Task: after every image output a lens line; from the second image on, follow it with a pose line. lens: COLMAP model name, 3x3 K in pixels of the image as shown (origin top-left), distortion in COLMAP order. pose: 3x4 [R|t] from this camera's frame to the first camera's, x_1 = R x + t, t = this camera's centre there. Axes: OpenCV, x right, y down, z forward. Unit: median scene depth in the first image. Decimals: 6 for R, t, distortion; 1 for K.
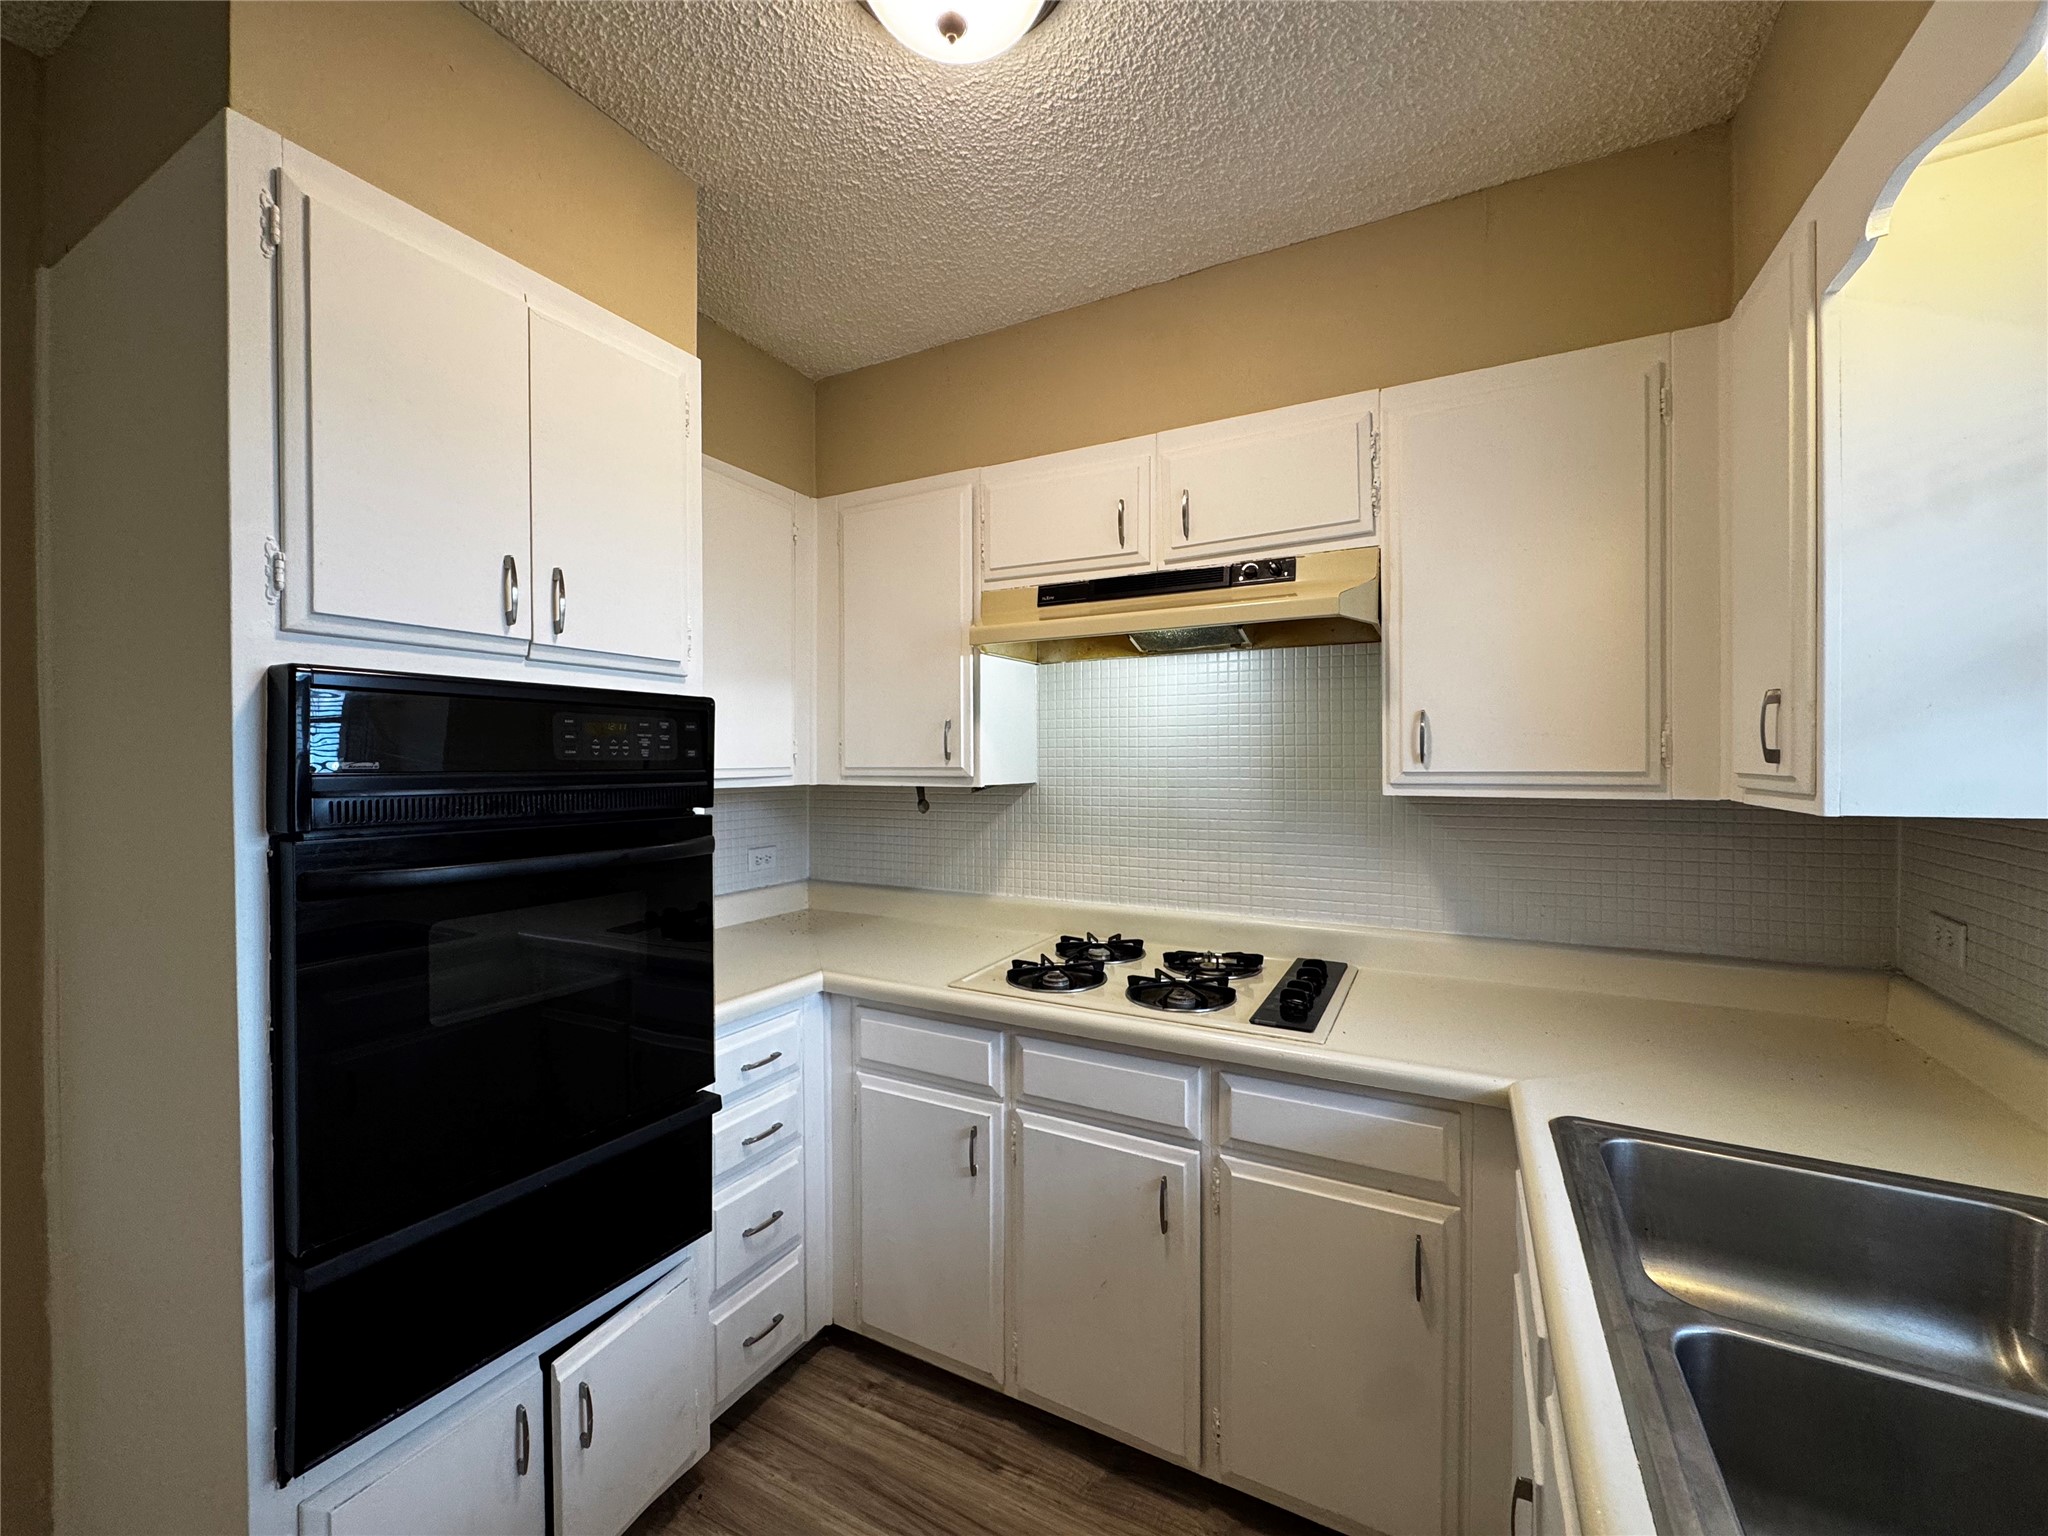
lens RADIAL K [[814.4, 0, 1022.1], [0, 814.4, 778.0], [0, 0, 1]] dist [-0.002433, -0.000211]
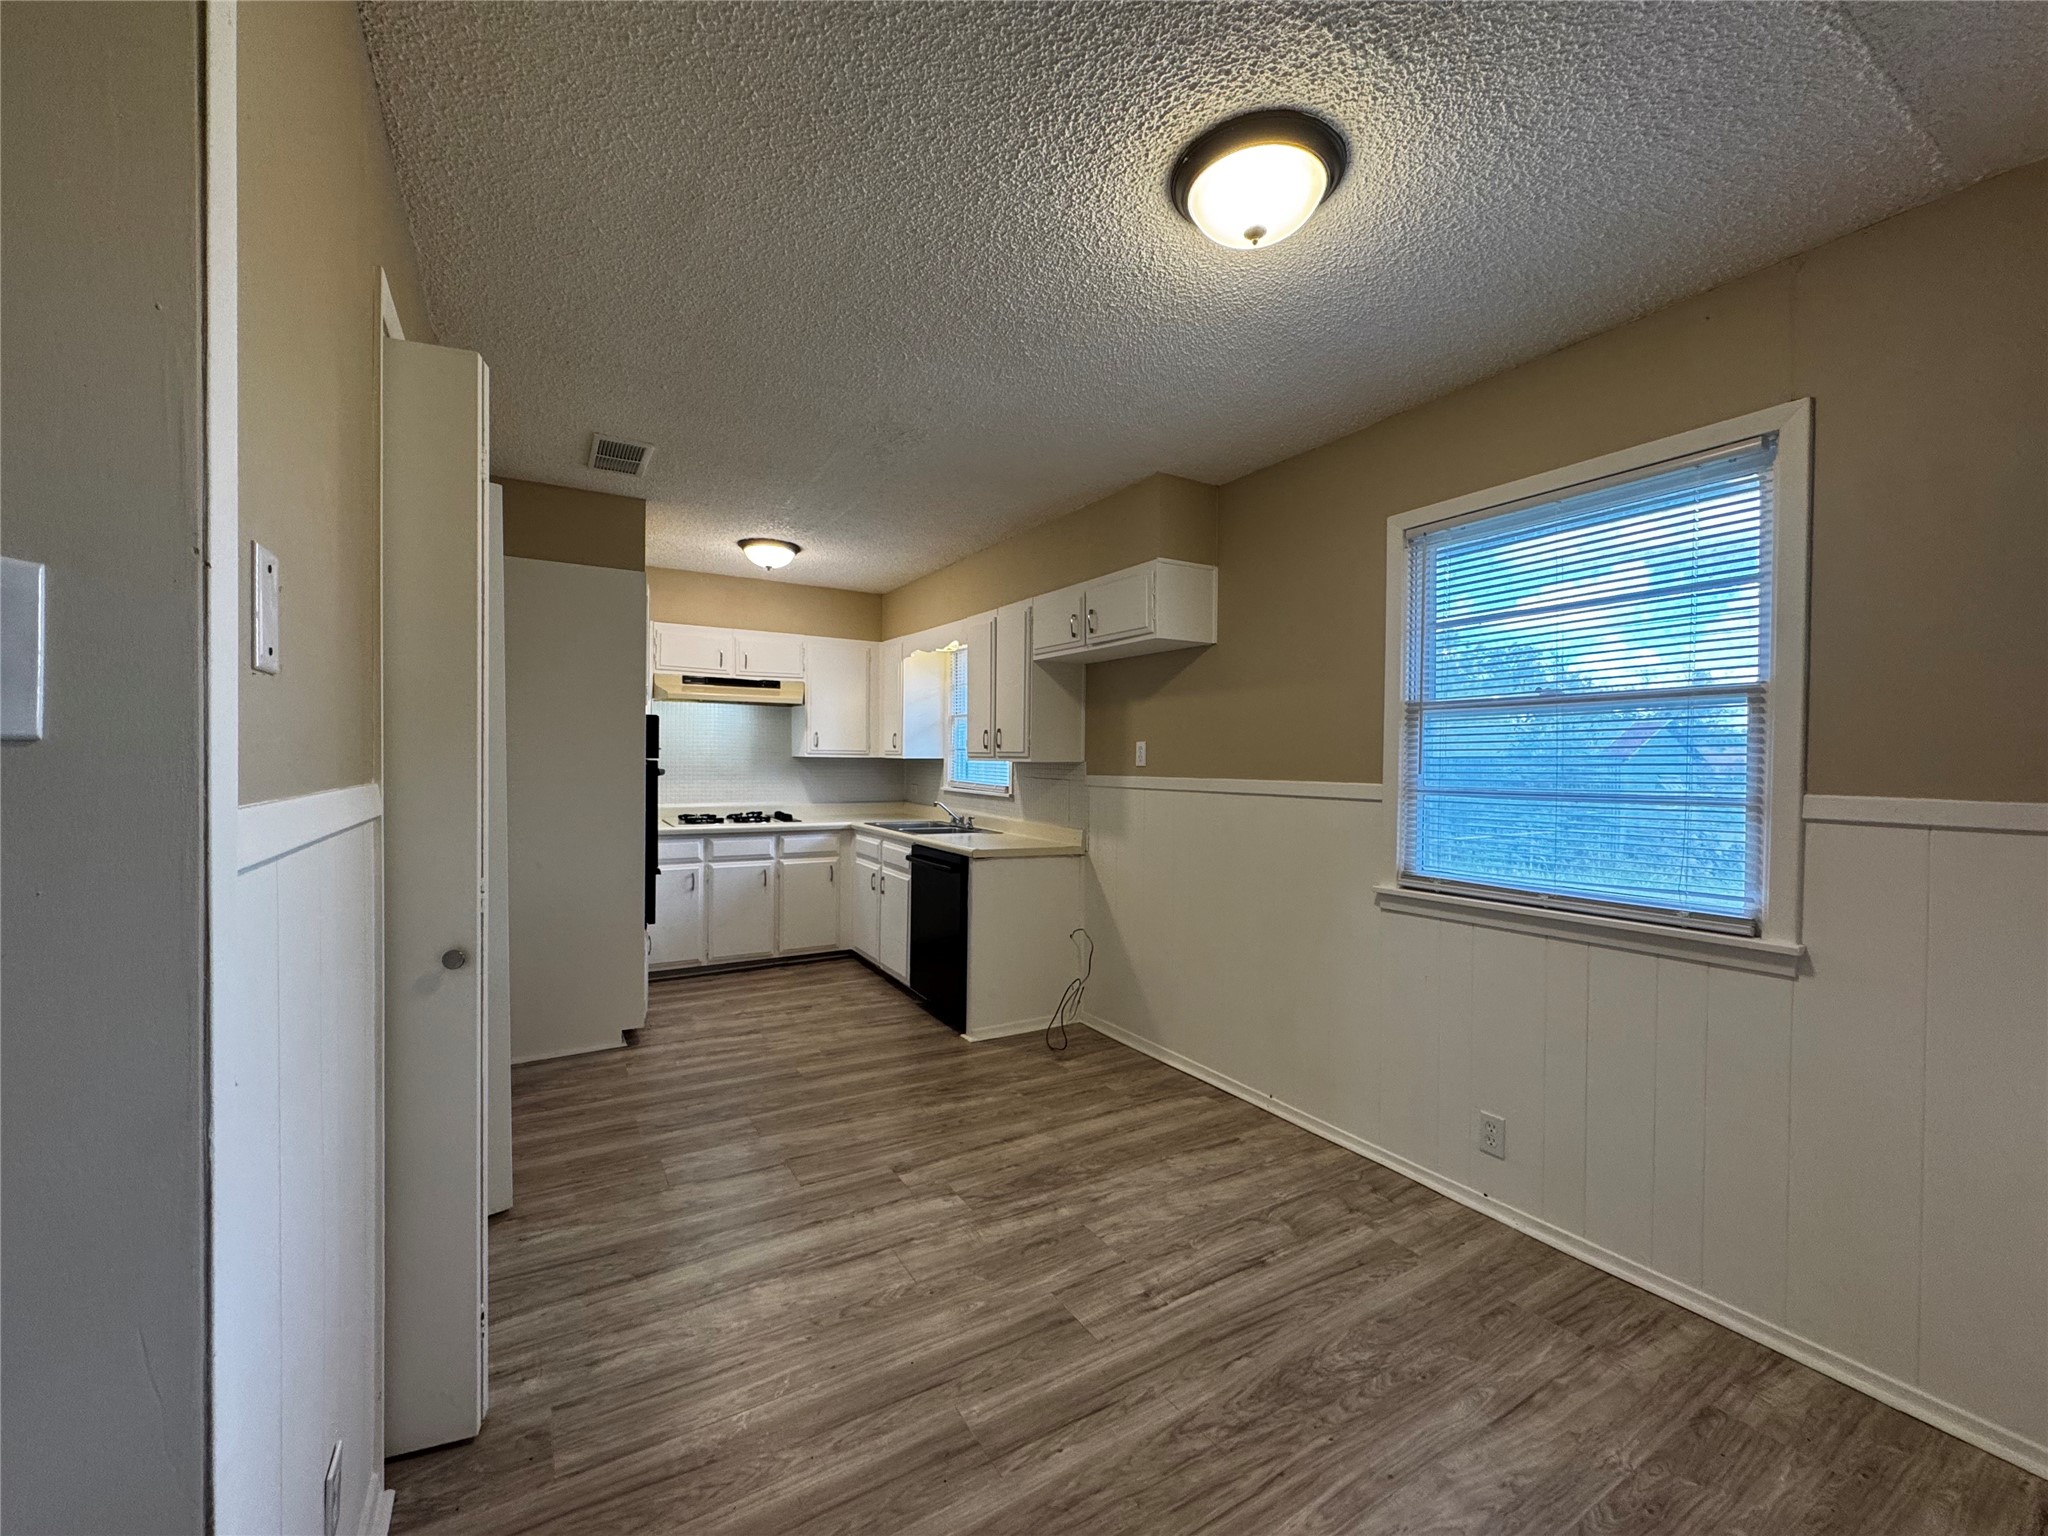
lens RADIAL K [[814.4, 0, 1020.6], [0, 814.4, 772.6], [0, 0, 1]] dist [-0.002433, -0.000211]
pose [[0.515822, -0.006429, 0.856672, -1.943135], [0.001851, 0.999978, 0.006390, 0.066095], [-0.856694, -0.001711, 0.515823, -1.468755]]
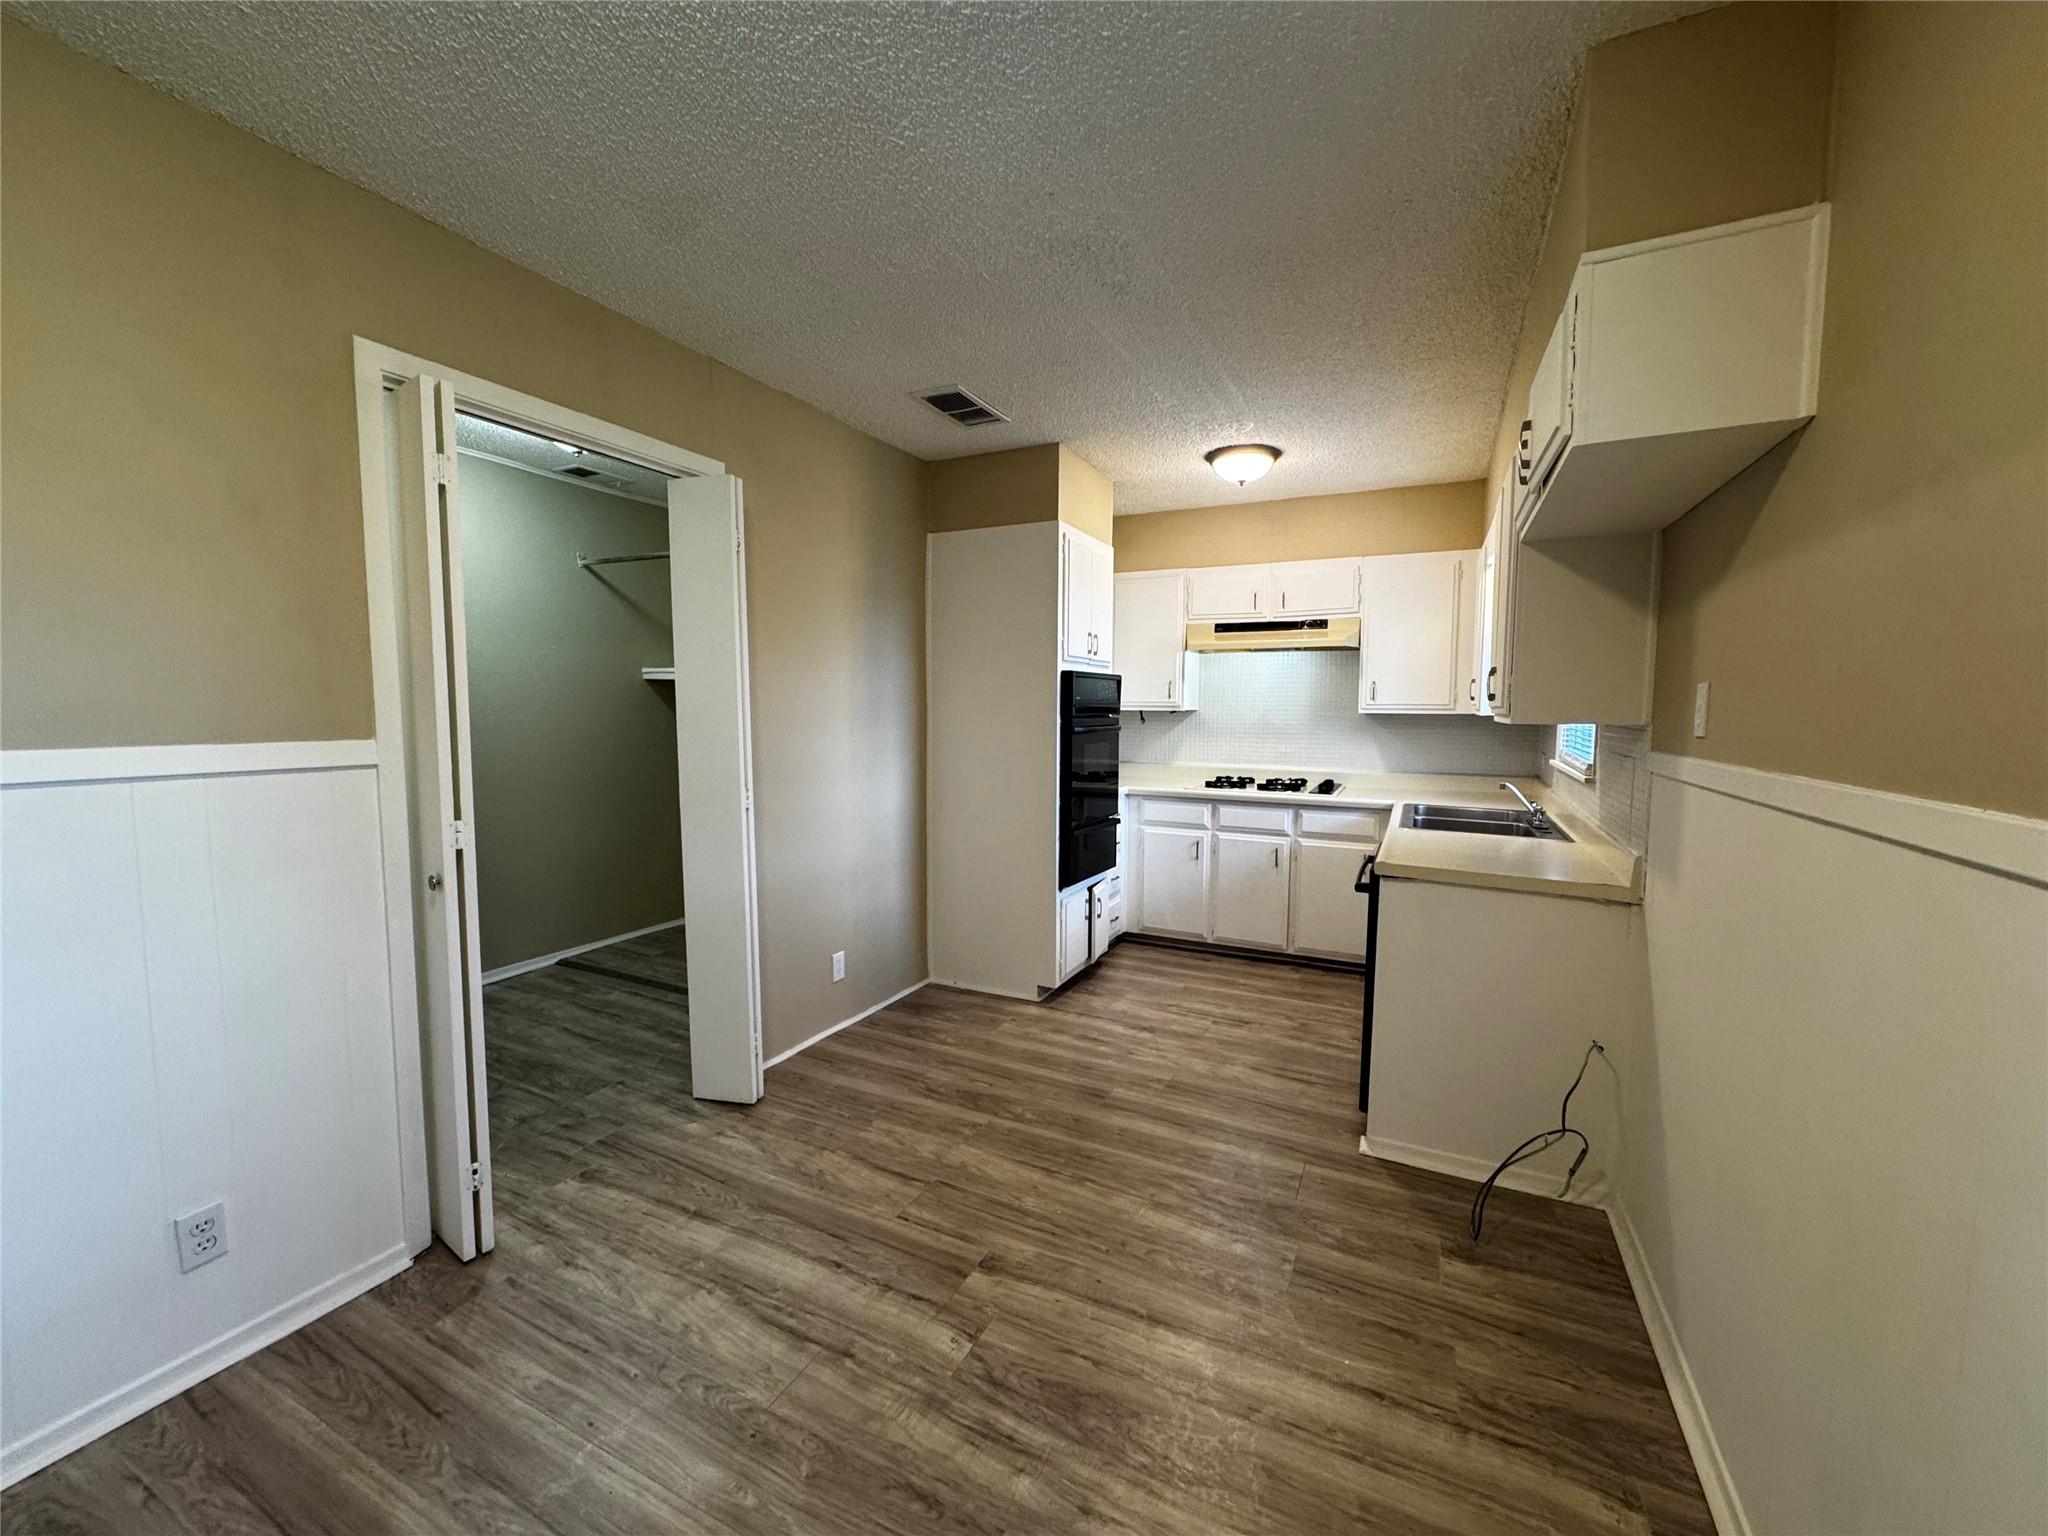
lens RADIAL K [[814.4, 0, 1022.4], [0, 814.4, 771.4], [0, 0, 1]] dist [-0.002433, -0.000211]
pose [[0.999585, 0.005139, 0.028362, -0.712548], [-0.006973, 0.997864, 0.064952, 0.046127], [-0.027967, -0.065123, 0.997485, -1.598173]]
